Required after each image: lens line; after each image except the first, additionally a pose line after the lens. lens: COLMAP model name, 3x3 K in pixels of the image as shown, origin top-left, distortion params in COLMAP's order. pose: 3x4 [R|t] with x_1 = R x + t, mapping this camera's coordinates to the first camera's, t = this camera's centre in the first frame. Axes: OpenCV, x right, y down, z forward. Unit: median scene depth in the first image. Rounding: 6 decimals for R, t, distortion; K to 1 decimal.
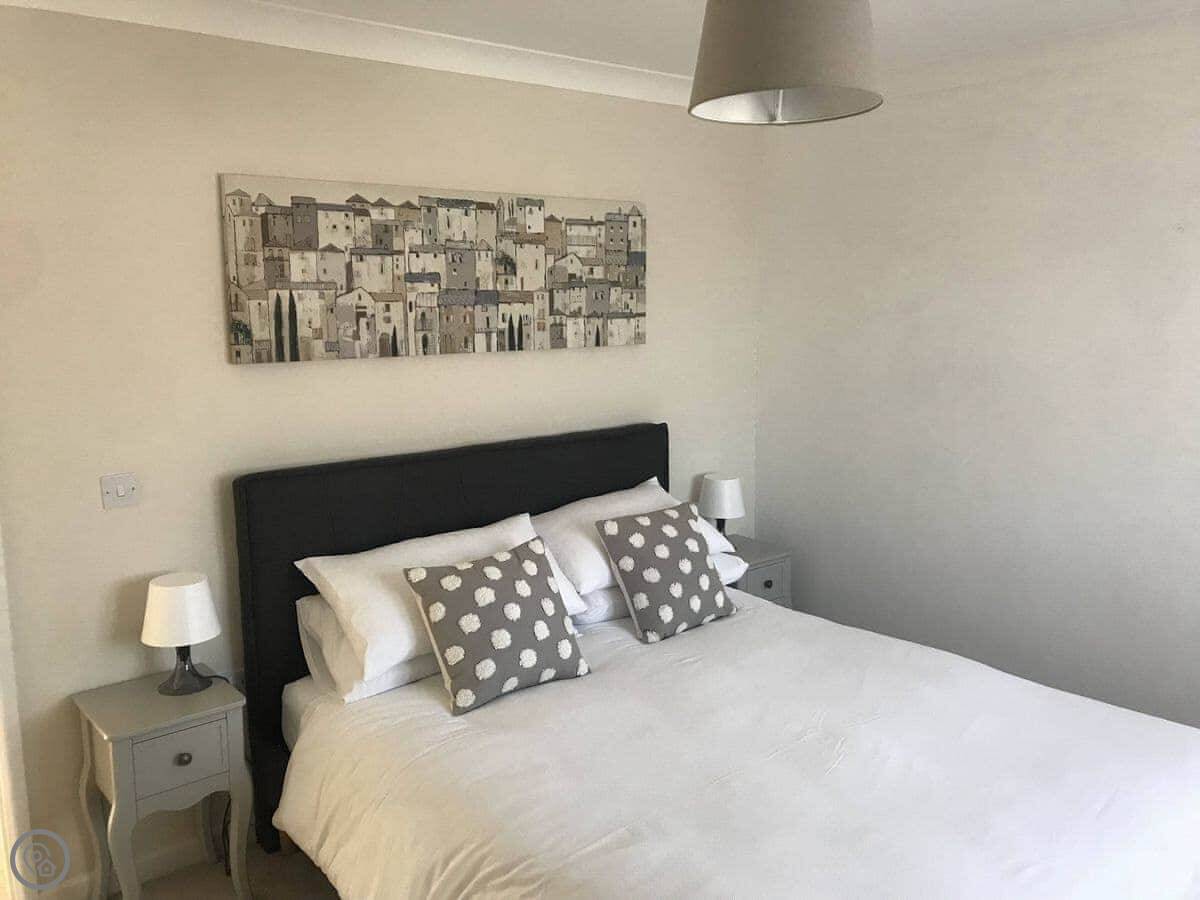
lens RADIAL K [[1000.7, 0, 600.9], [0, 1000.7, 456.2], [0, 0, 1]] dist [-0.008886, 0.029531]
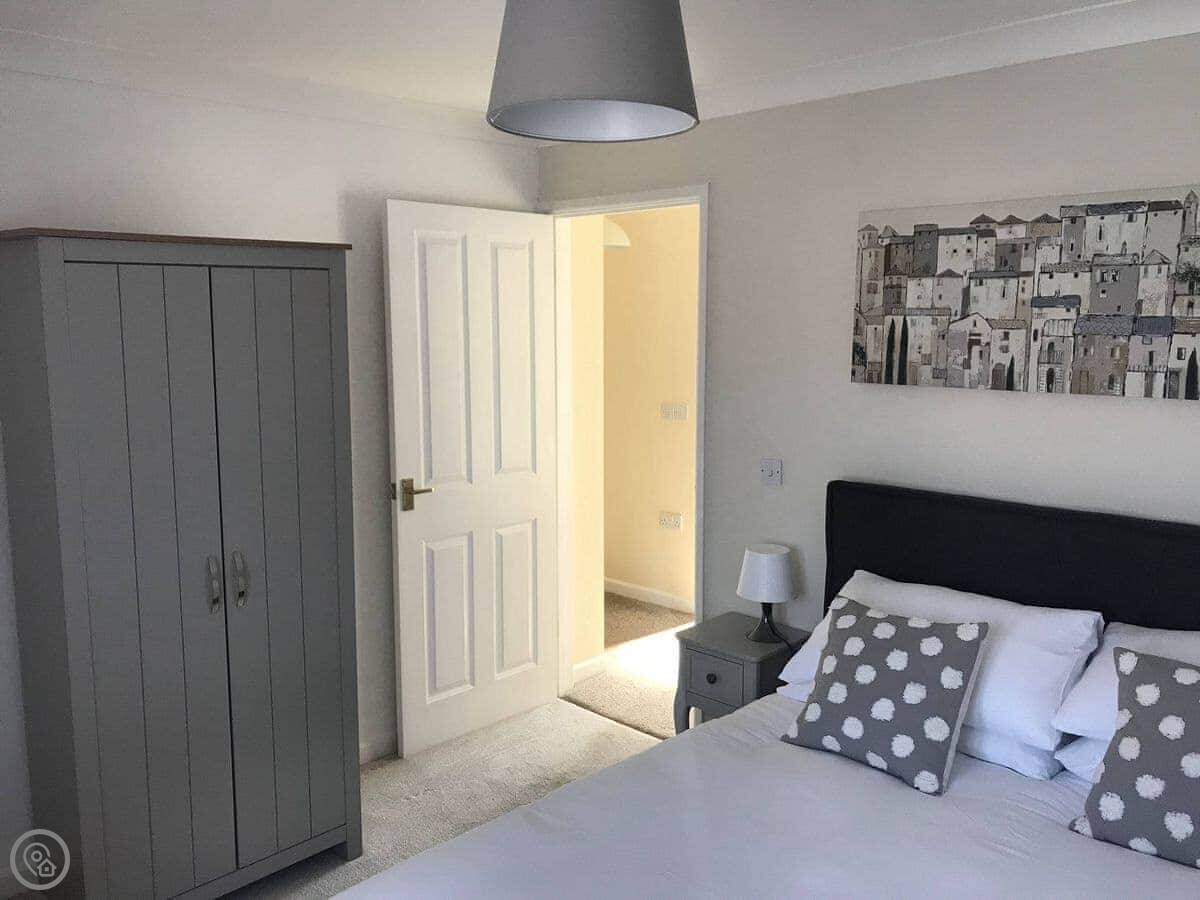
lens RADIAL K [[1000.7, 0, 600.5], [0, 1000.7, 444.7], [0, 0, 1]] dist [-0.008886, 0.029531]
pose [[0.104497, 0.133656, -0.985503, 0.652359], [-0.157431, 0.980657, 0.116306, -0.100188], [0.981986, 0.142995, 0.123517, 0.548415]]
